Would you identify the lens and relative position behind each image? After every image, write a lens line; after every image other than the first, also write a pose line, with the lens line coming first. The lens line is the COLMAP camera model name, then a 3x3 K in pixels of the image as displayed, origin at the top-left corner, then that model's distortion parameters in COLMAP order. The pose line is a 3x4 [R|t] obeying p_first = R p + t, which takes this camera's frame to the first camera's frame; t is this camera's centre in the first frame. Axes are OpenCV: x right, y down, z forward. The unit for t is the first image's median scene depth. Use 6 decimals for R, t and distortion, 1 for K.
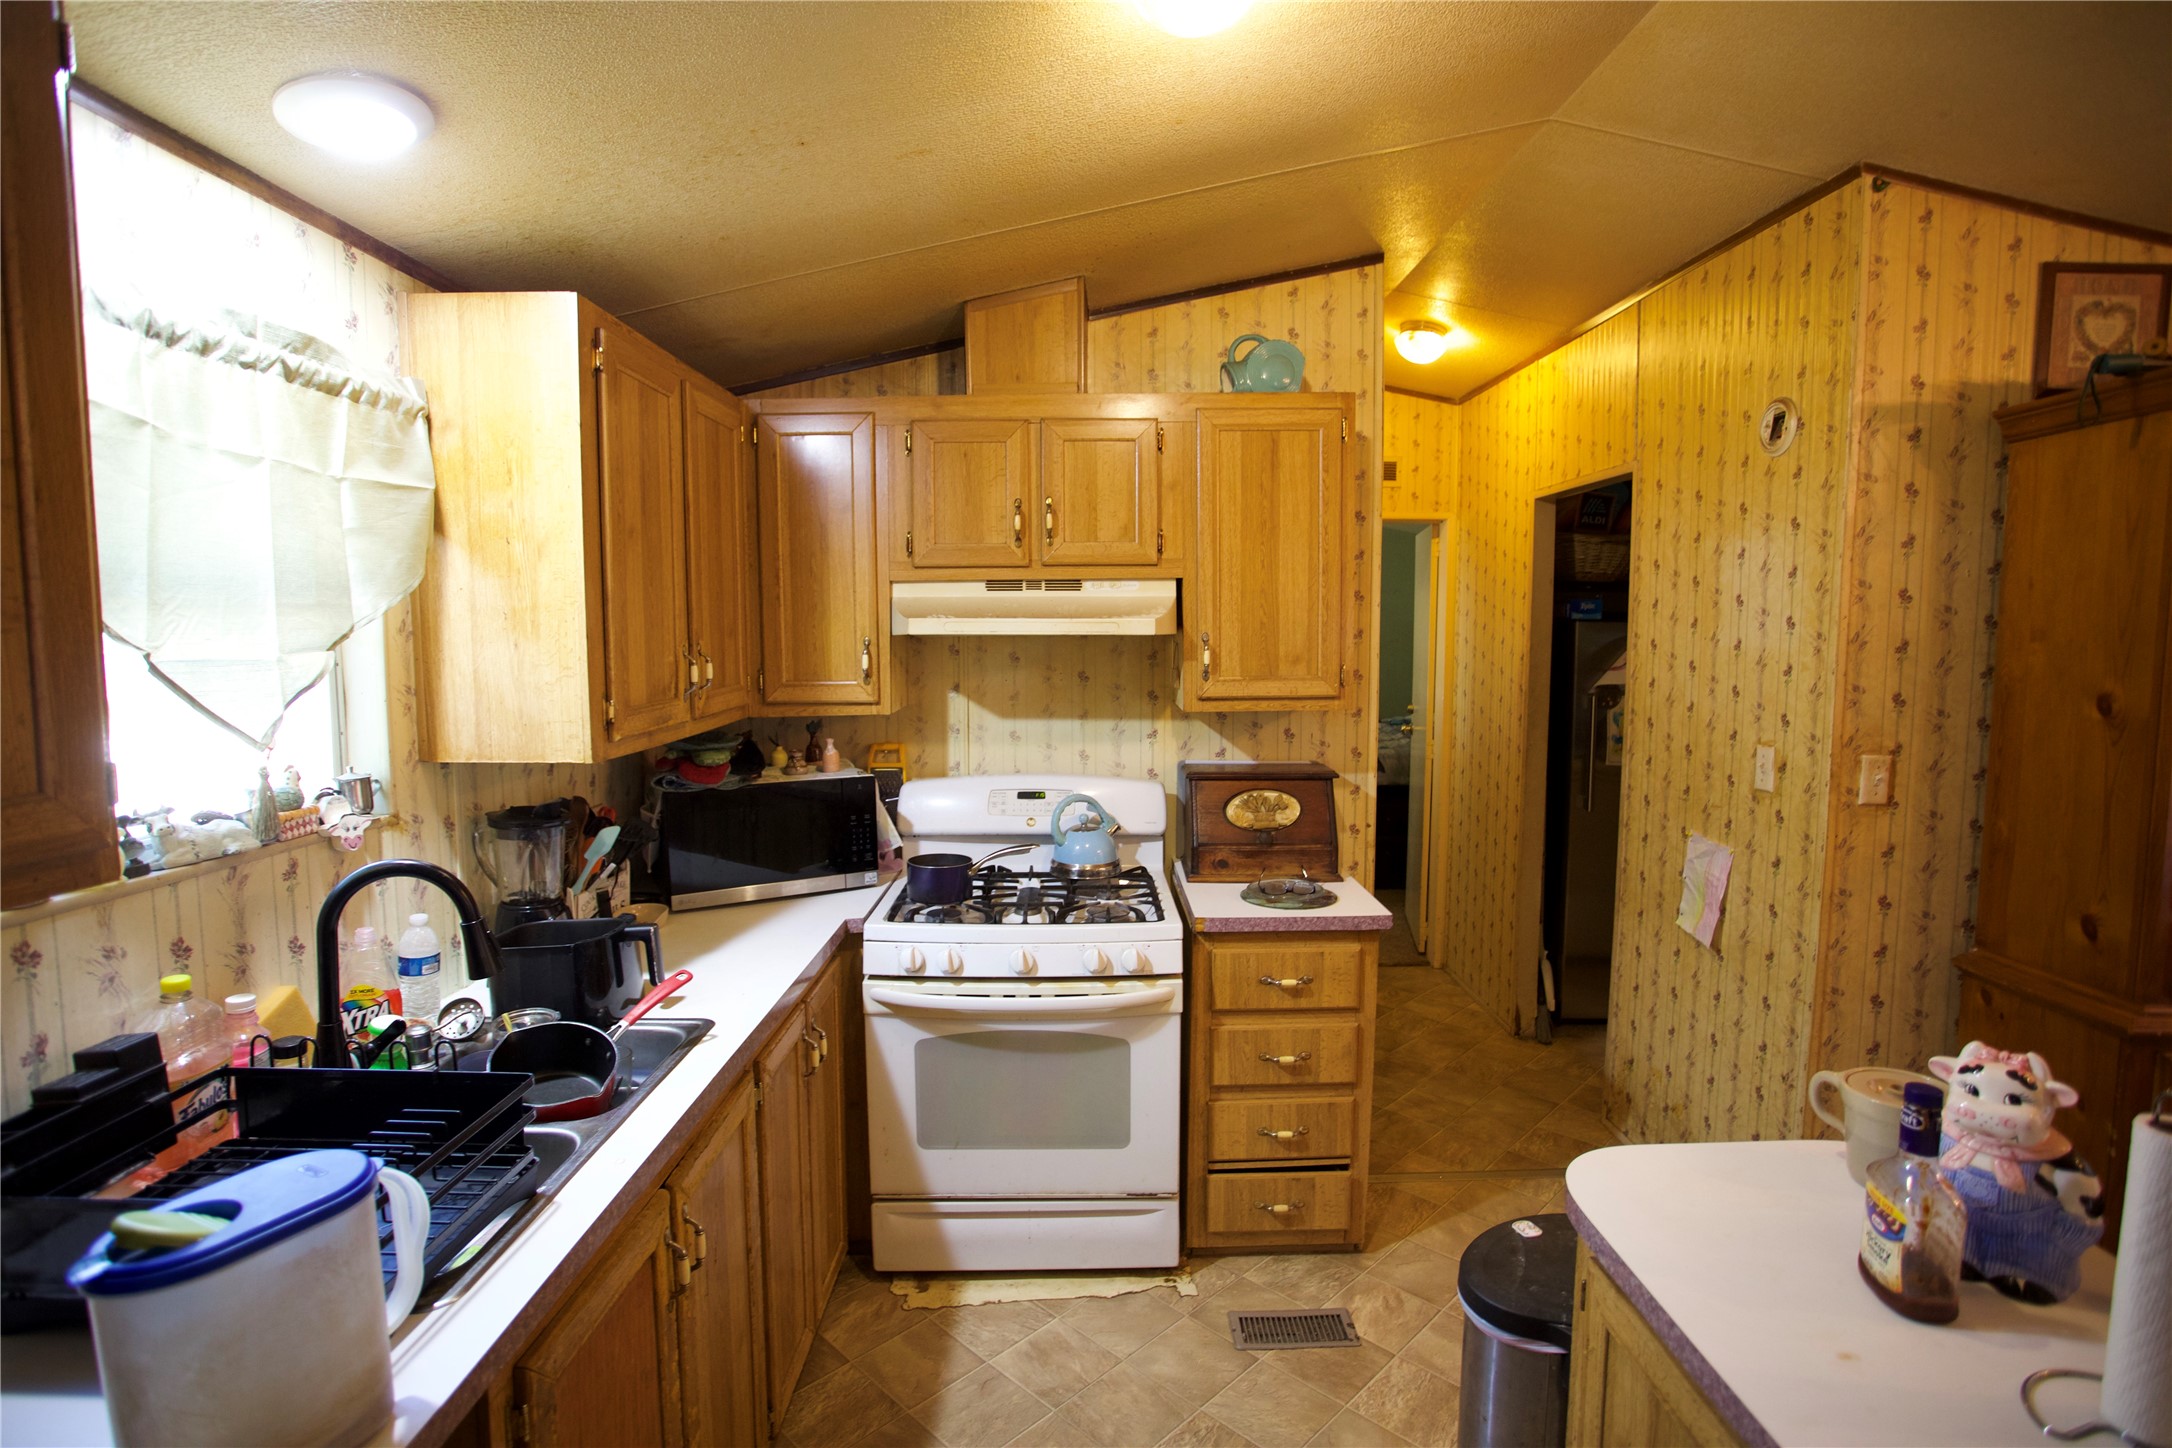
lens RADIAL K [[1064.1, 0, 1087.5], [0, 1064.1, 720.6], [0, 0, 1]] dist [-0.076091, 0.036863]
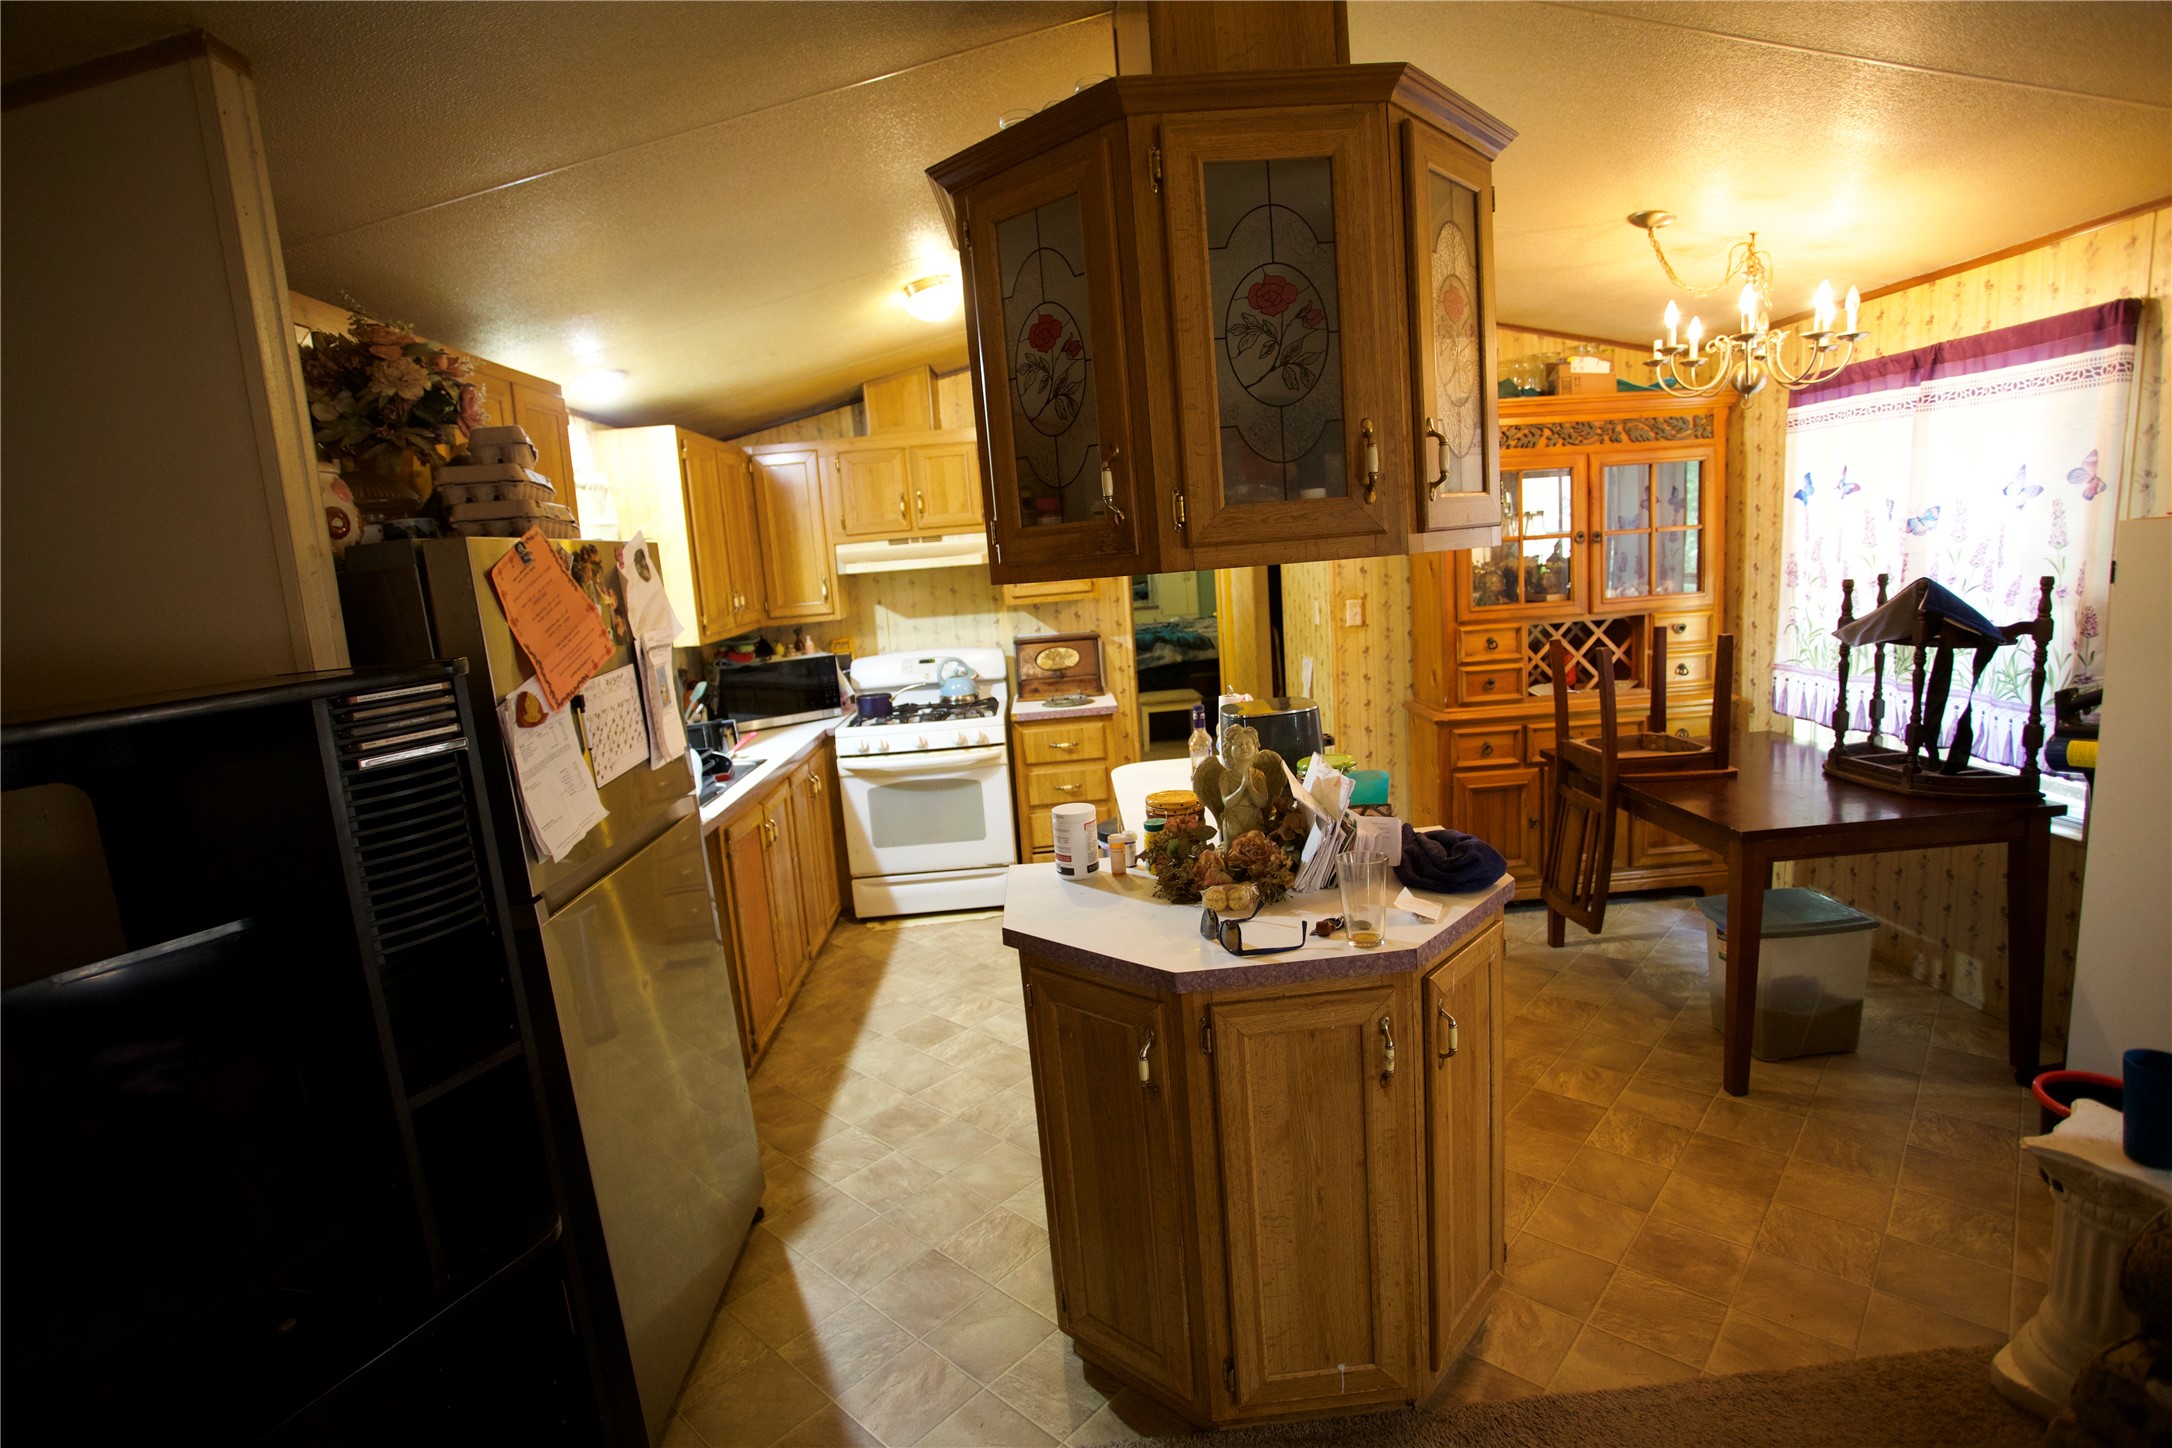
lens RADIAL K [[1064.1, 0, 1087.5], [0, 1064.1, 720.6], [0, 0, 1]] dist [-0.076091, 0.036863]
pose [[0.996992, -0.074049, 0.022884, 0.191622], [0.072194, 0.994689, 0.073360, 0.069480], [-0.028194, -0.071488, 0.997043, -0.878113]]
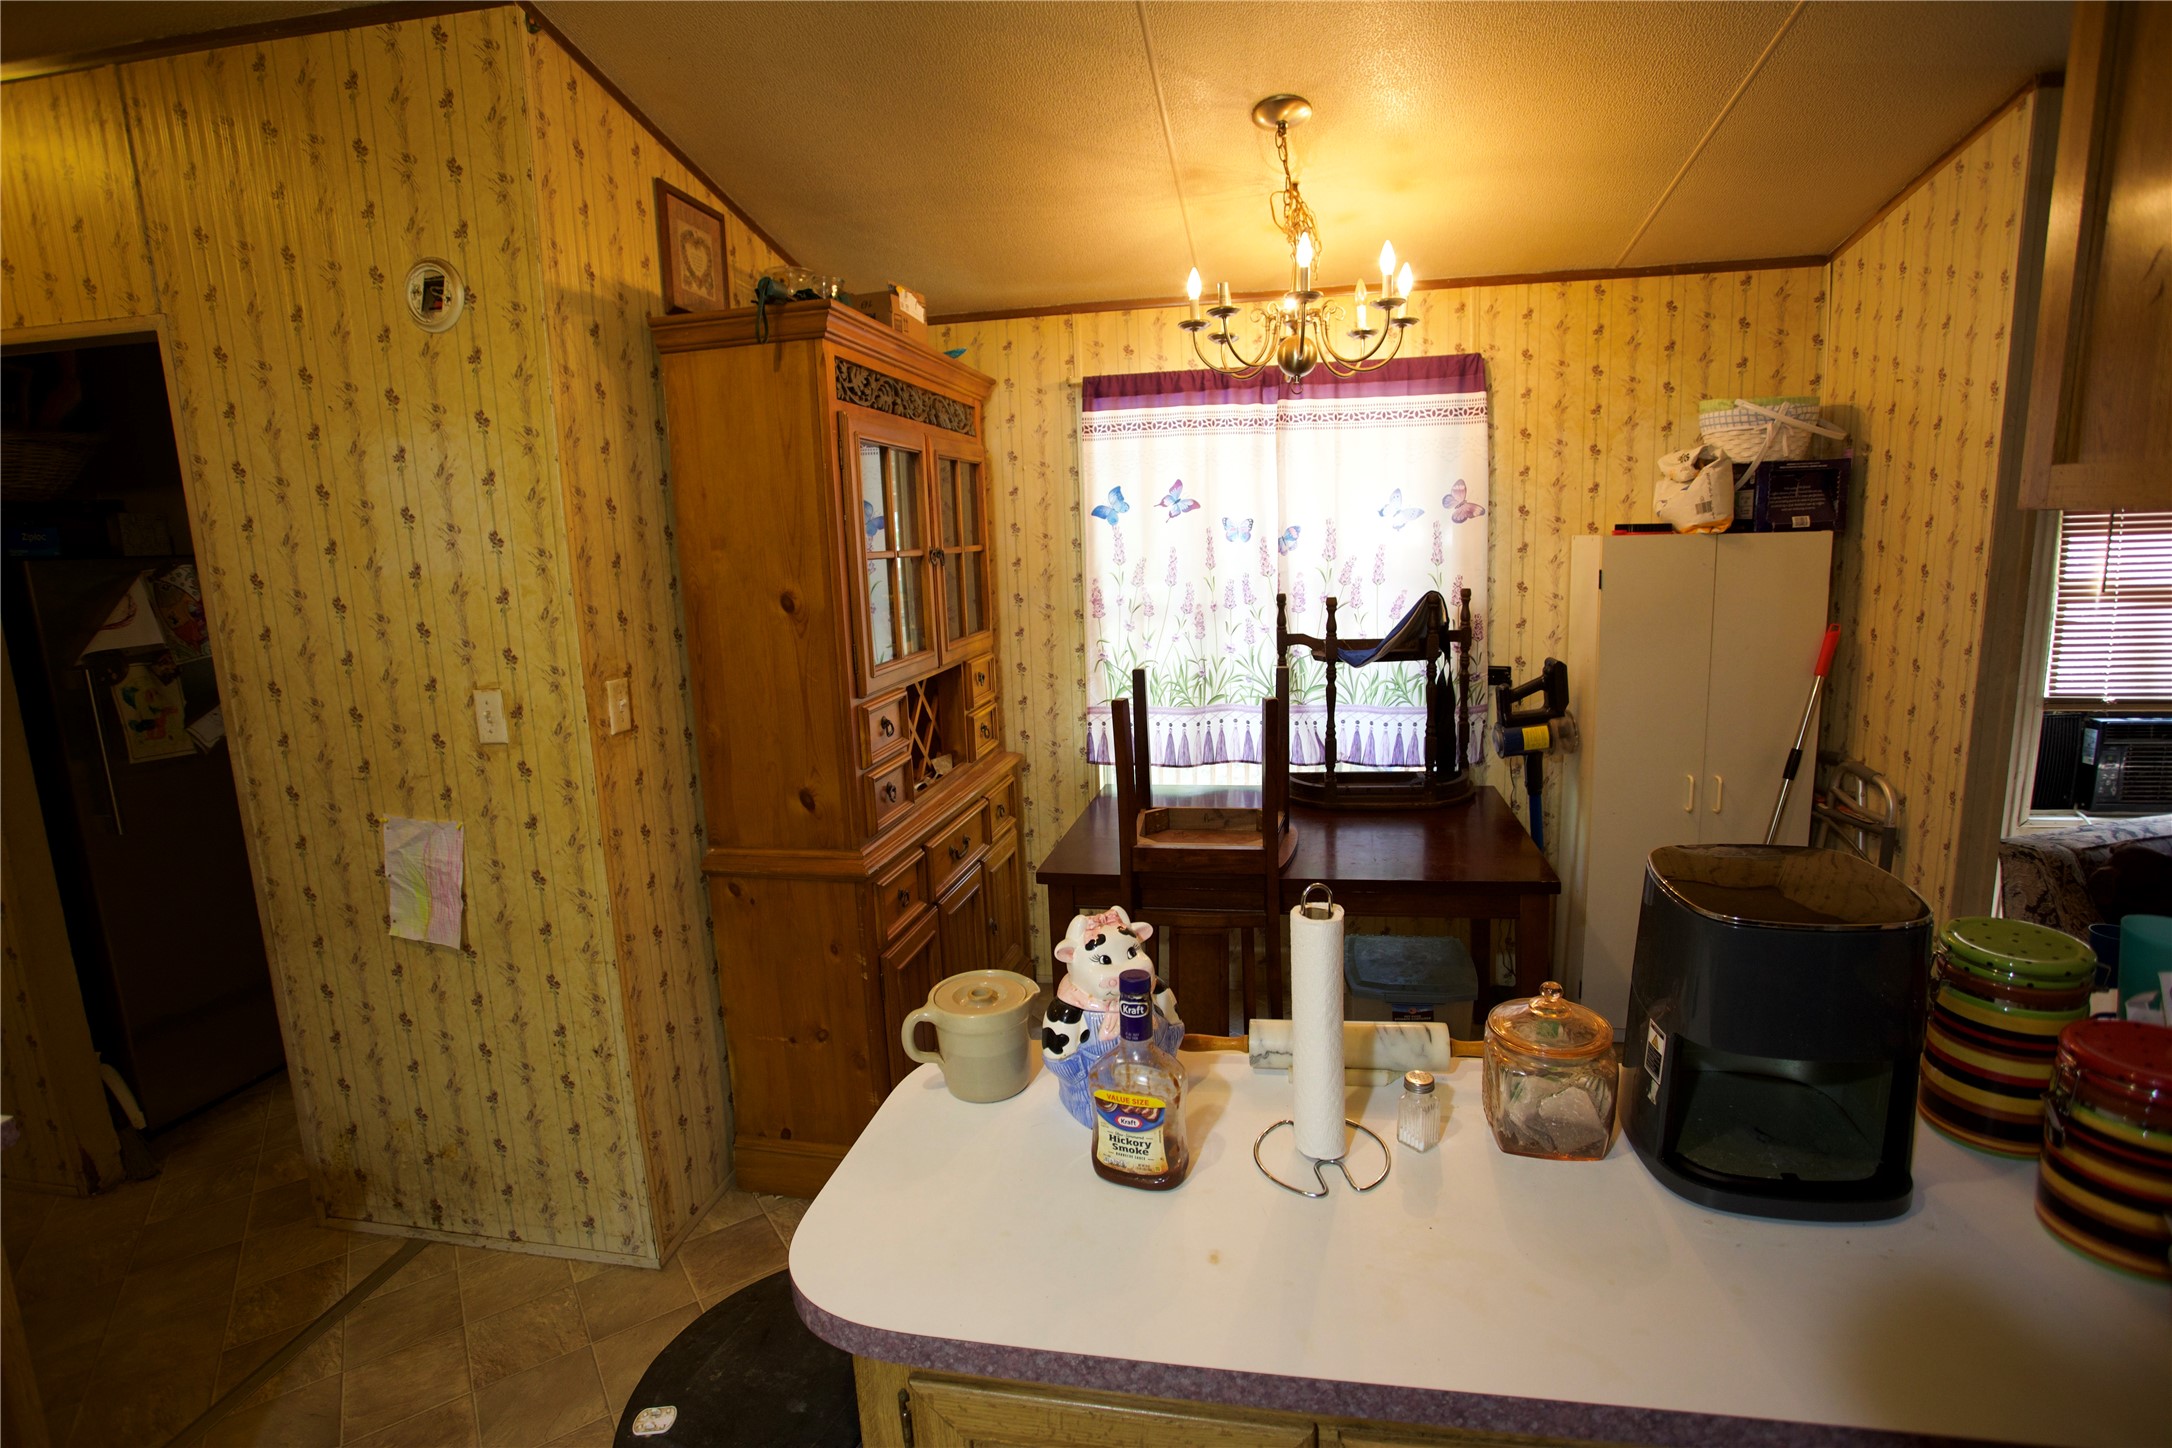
lens RADIAL K [[1064.1, 0, 1087.5], [0, 1064.1, 720.6], [0, 0, 1]] dist [-0.076091, 0.036863]
pose [[0.186236, -0.175909, 0.966629, -0.066328], [0.121535, 0.980410, 0.155001, -0.022541], [-0.974959, 0.088613, 0.203966, 0.362915]]
